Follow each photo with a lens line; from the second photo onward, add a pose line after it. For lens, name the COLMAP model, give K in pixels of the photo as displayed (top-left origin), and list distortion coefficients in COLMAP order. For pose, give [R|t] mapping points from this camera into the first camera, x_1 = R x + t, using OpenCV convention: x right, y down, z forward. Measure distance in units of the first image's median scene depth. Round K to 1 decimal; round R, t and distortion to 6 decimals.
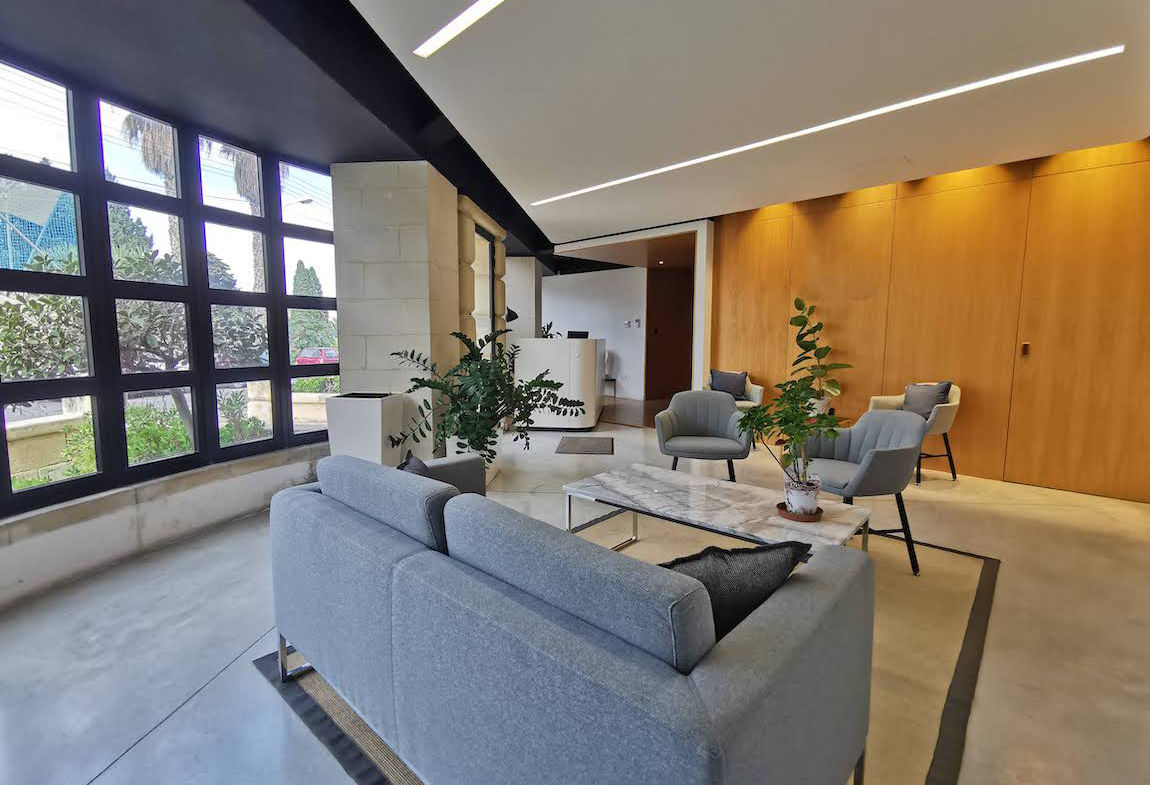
lens RADIAL K [[514.7, 0, 570.5], [0, 514.7, 392.8], [0, 0, 1]] dist [0.017545, -0.001172]
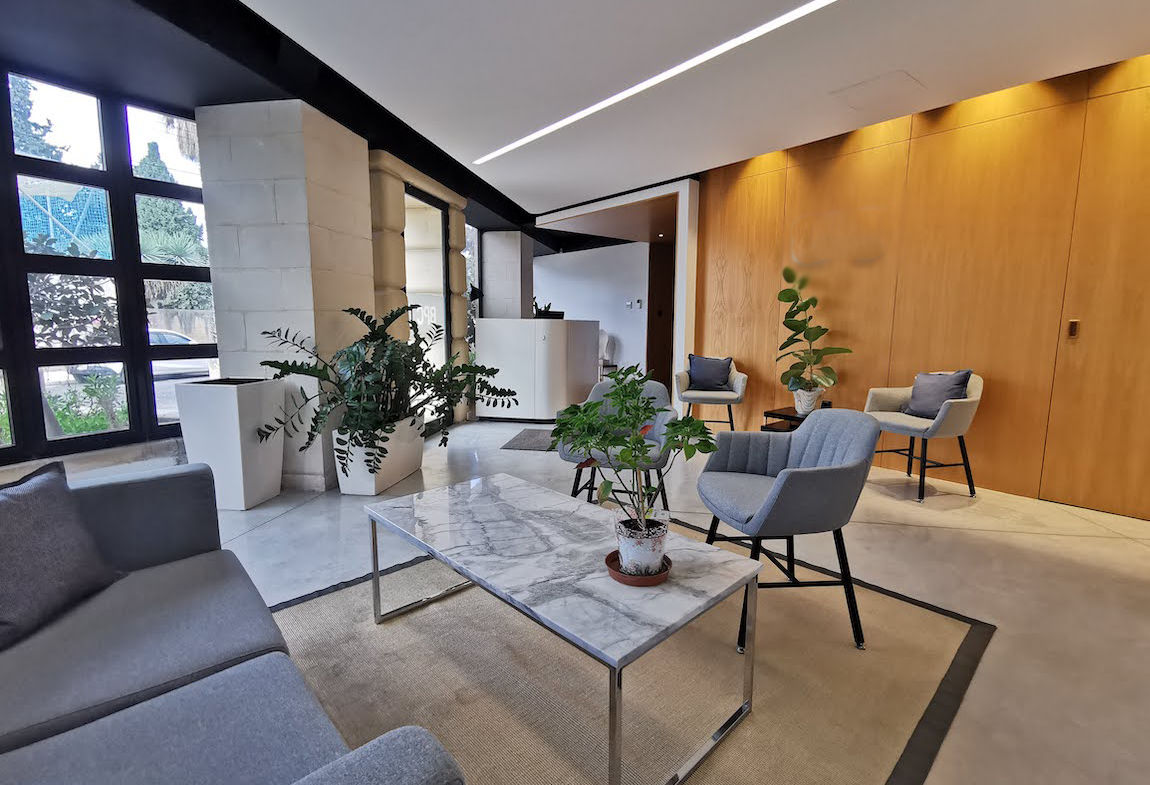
lens RADIAL K [[514.7, 0, 571.7], [0, 514.7, 394.2], [0, 0, 1]] dist [0.017545, -0.001172]
pose [[0.996235, 0.011684, -0.085906, 0.200757], [-0.009134, 0.999507, 0.030023, -0.004011], [0.086215, -0.029125, 0.995851, 0.167318]]
